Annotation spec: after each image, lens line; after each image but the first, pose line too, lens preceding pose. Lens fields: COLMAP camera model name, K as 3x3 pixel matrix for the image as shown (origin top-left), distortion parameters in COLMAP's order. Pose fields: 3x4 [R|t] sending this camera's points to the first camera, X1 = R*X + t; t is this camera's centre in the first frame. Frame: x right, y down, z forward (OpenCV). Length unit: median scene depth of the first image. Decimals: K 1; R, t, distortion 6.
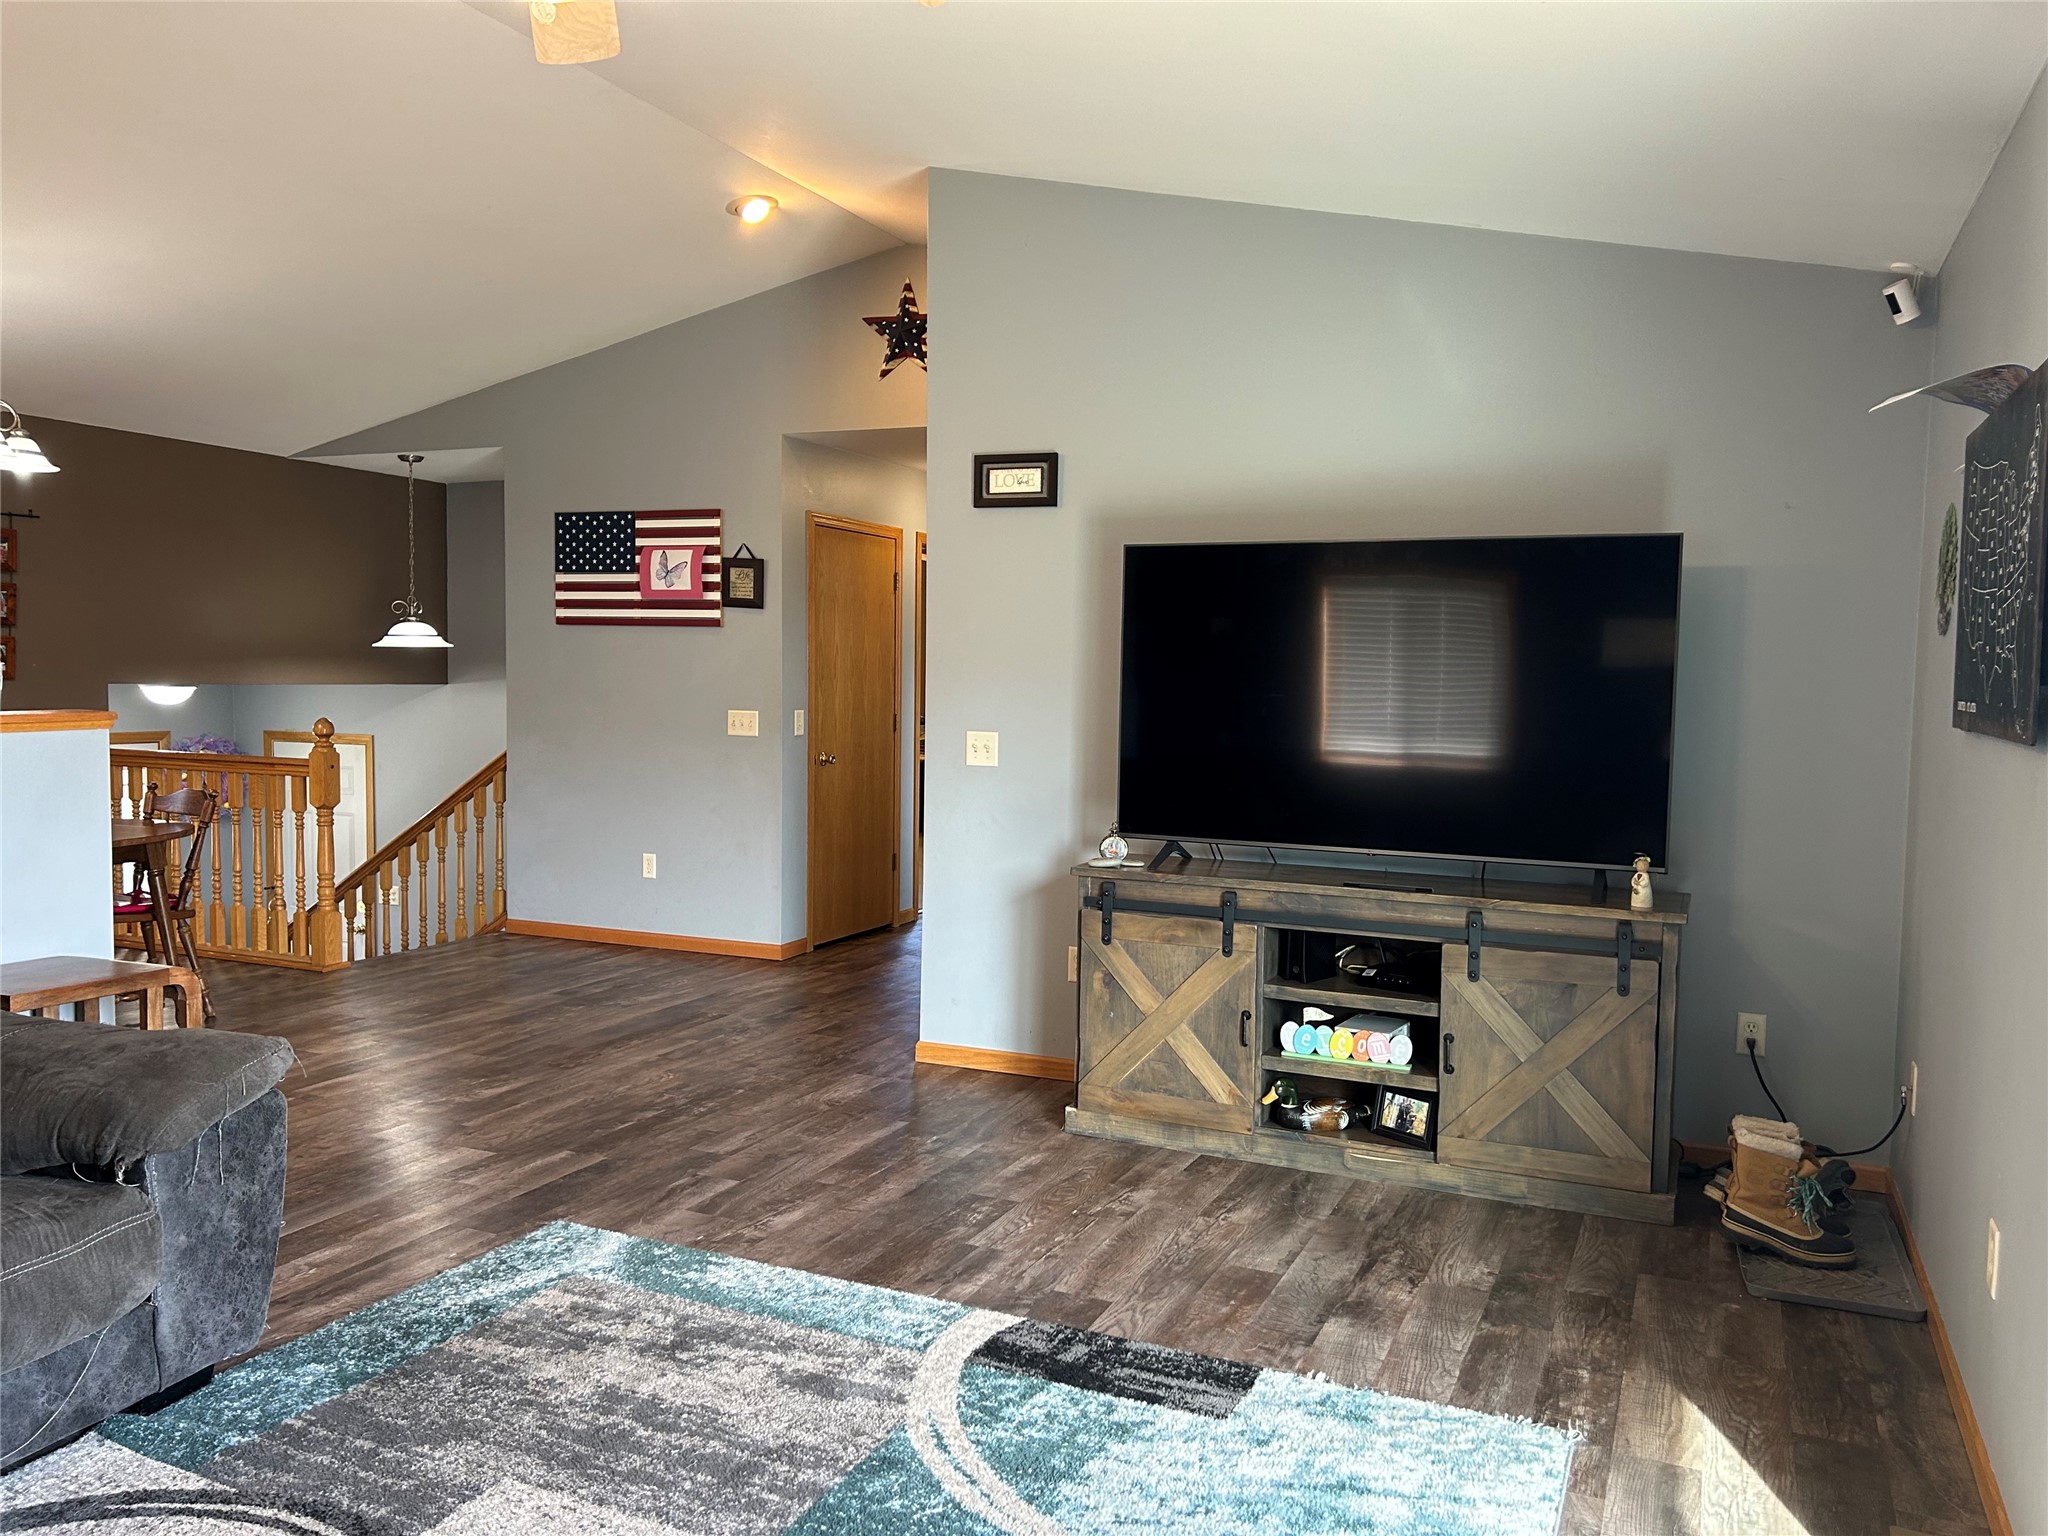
lens RADIAL K [[1543.0, 0, 1035.9], [0, 1543.0, 765.6], [0, 0, 1]] dist [0.069720, -0.080235]
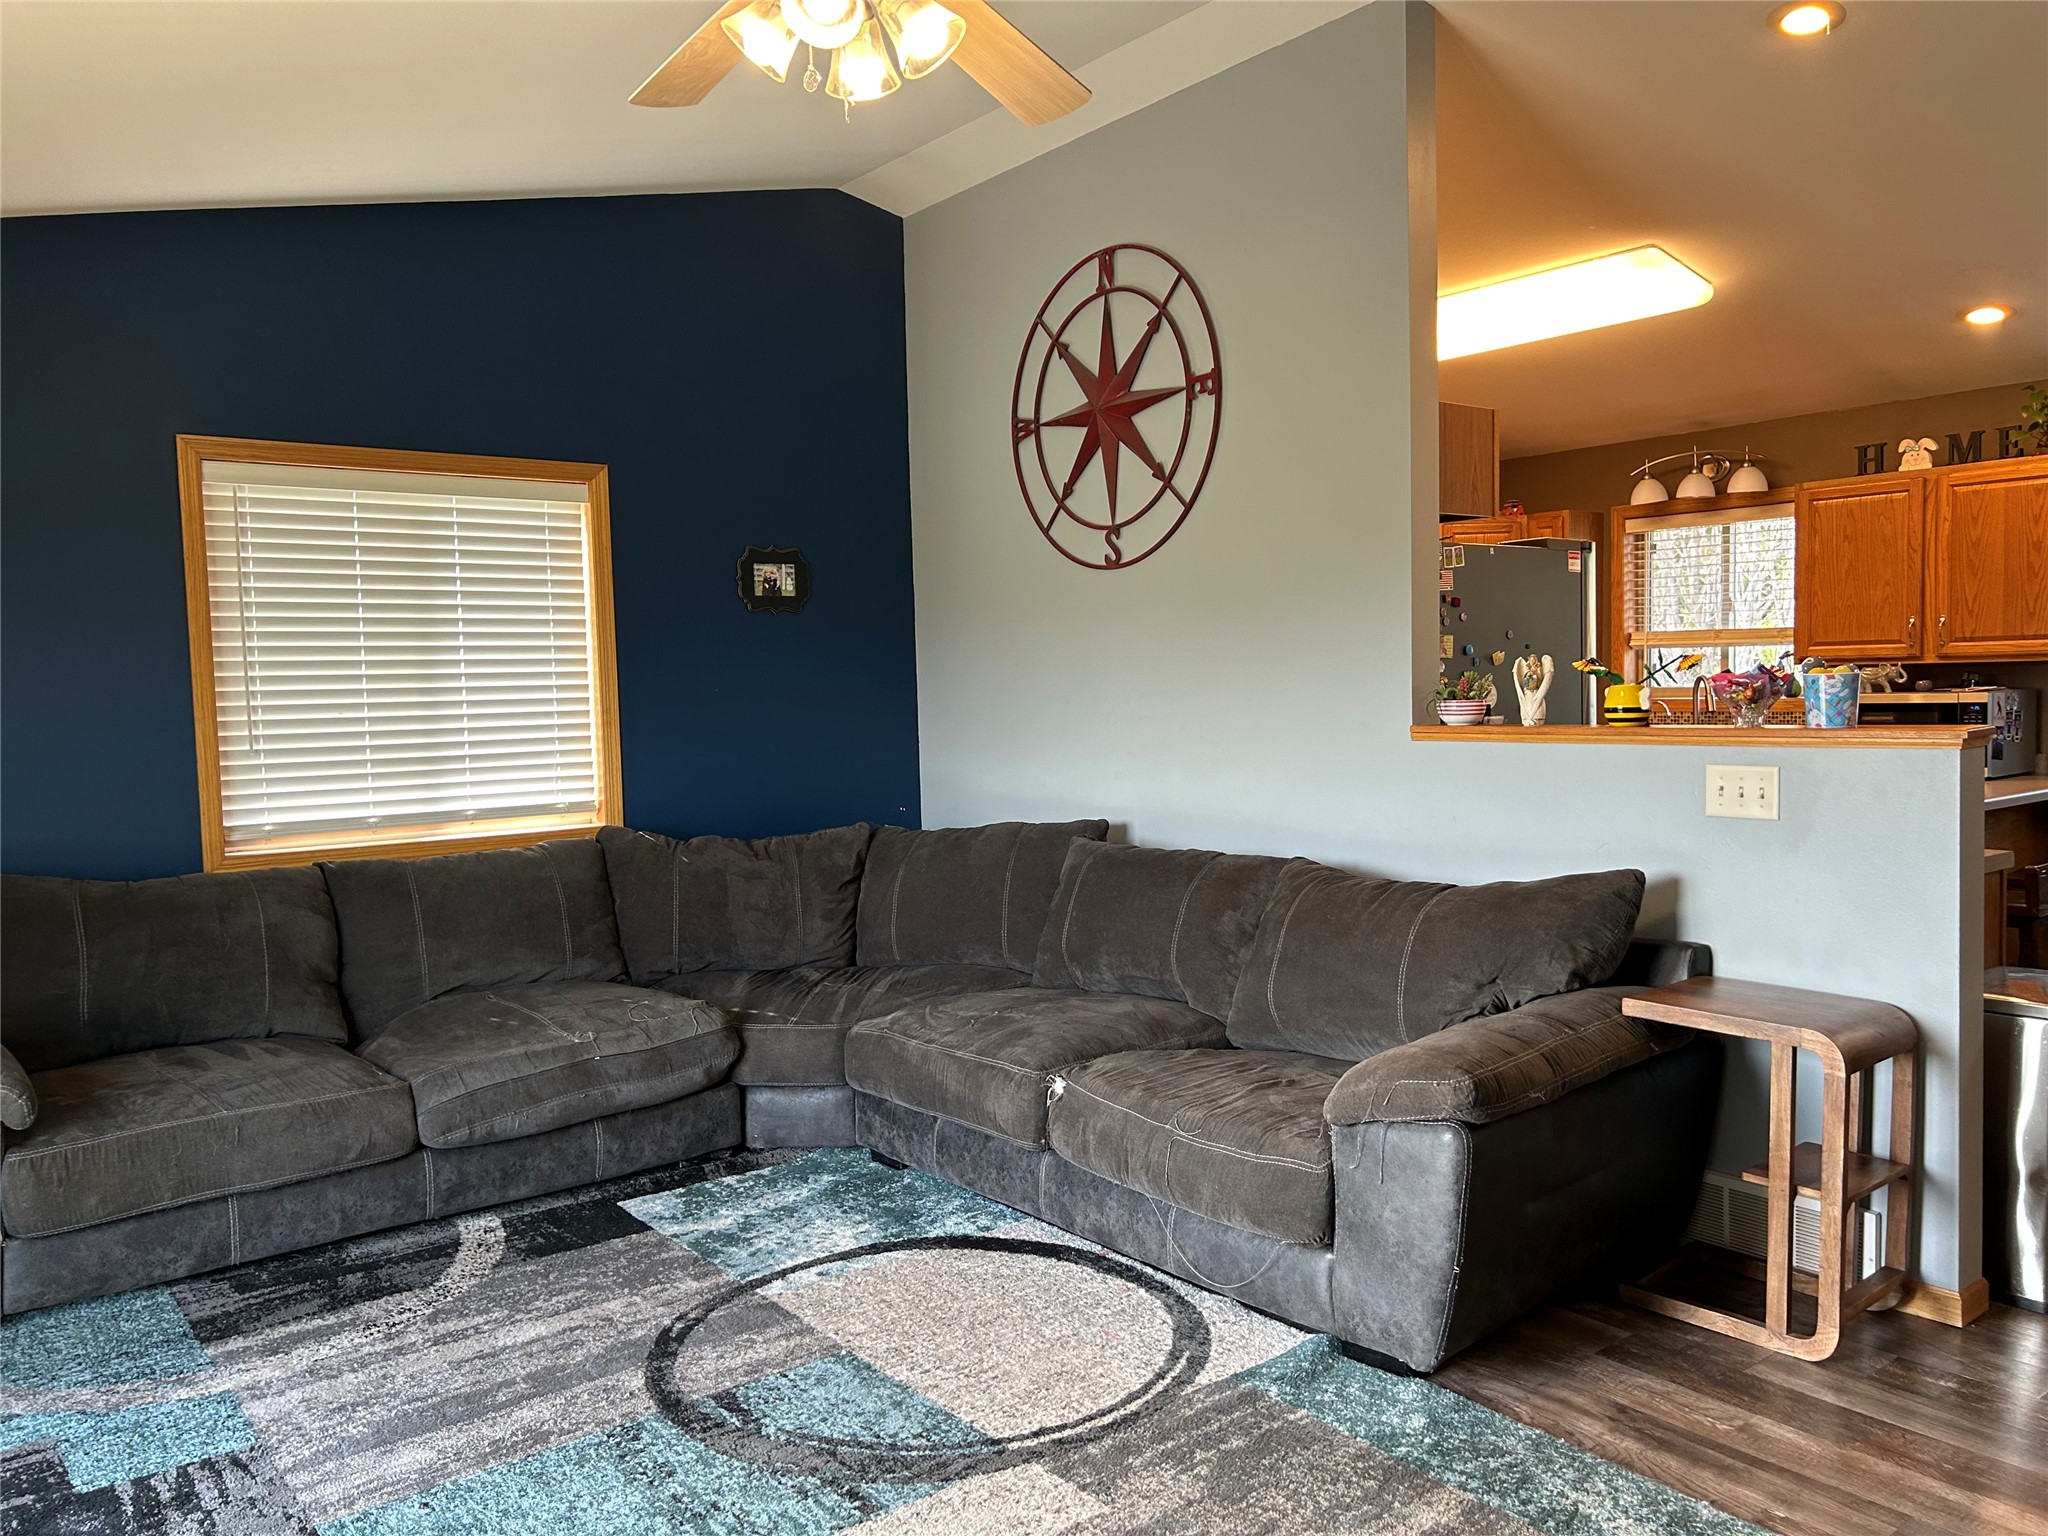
lens RADIAL K [[1543.0, 0, 1035.9], [0, 1543.0, 765.6], [0, 0, 1]] dist [0.069720, -0.080235]
pose [[-0.459271, 0.050701, -0.886848, 0.460423], [-0.038996, 0.996257, 0.077151, -0.074173], [0.887440, 0.070017, -0.455575, 1.192267]]
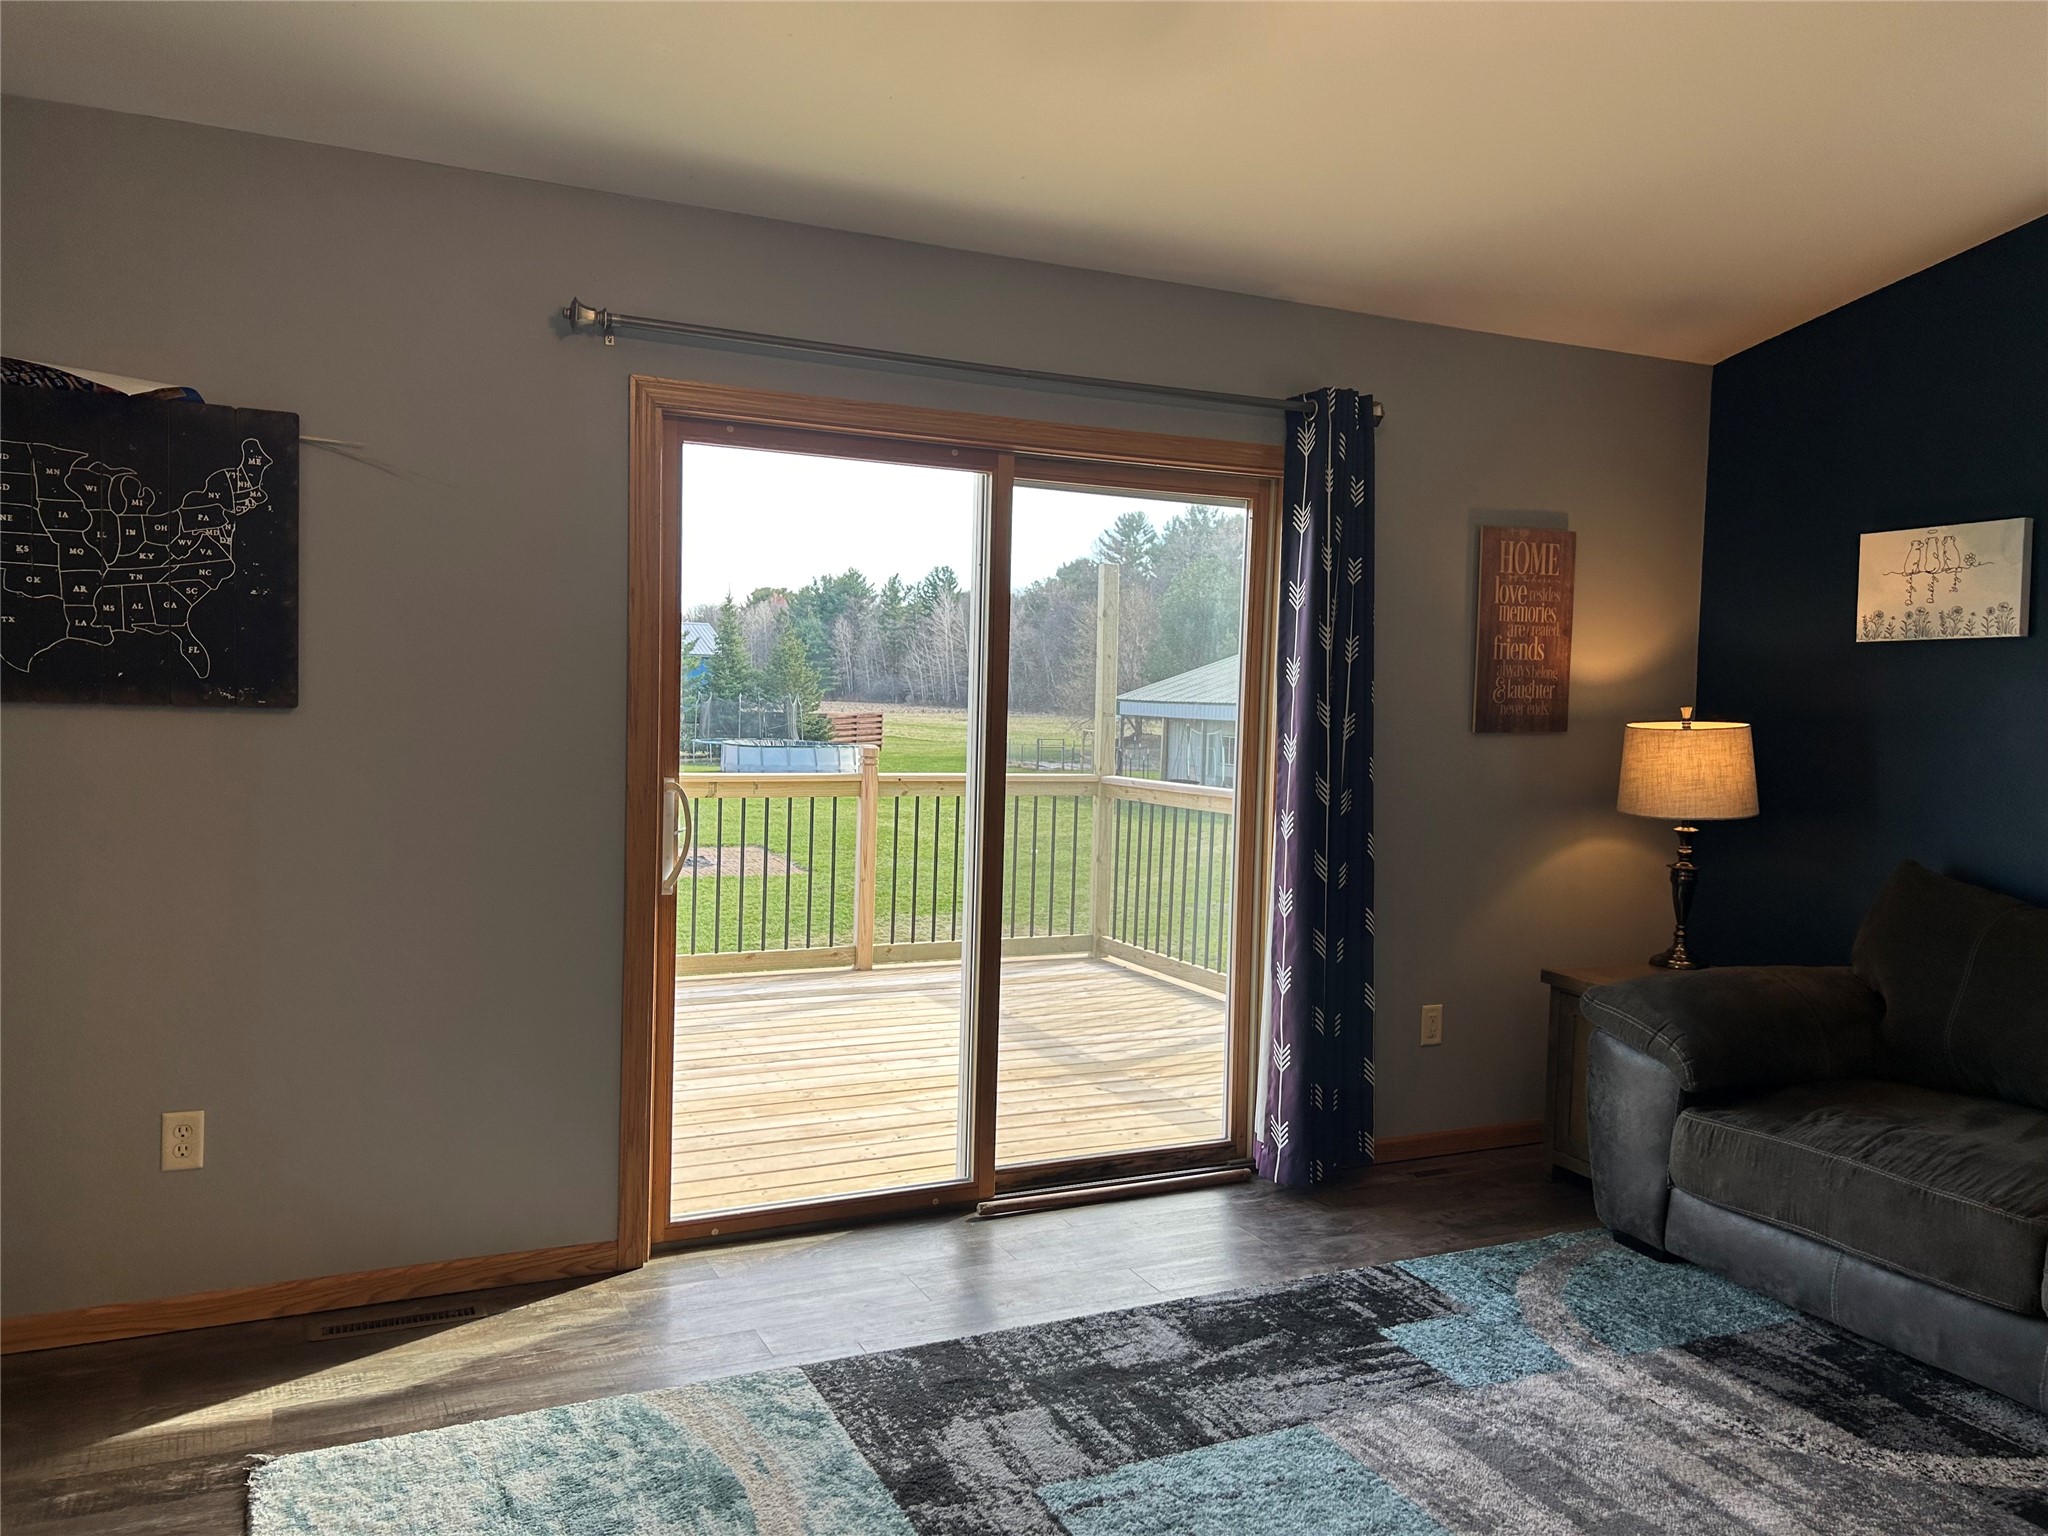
lens RADIAL K [[1543.0, 0, 1035.9], [0, 1543.0, 765.6], [0, 0, 1]] dist [0.069720, -0.080235]
pose [[-0.763319, -0.066839, 0.642555, -0.556269], [0.004171, 0.994103, 0.108362, -0.085560], [-0.646008, 0.085395, -0.758539, 1.283783]]
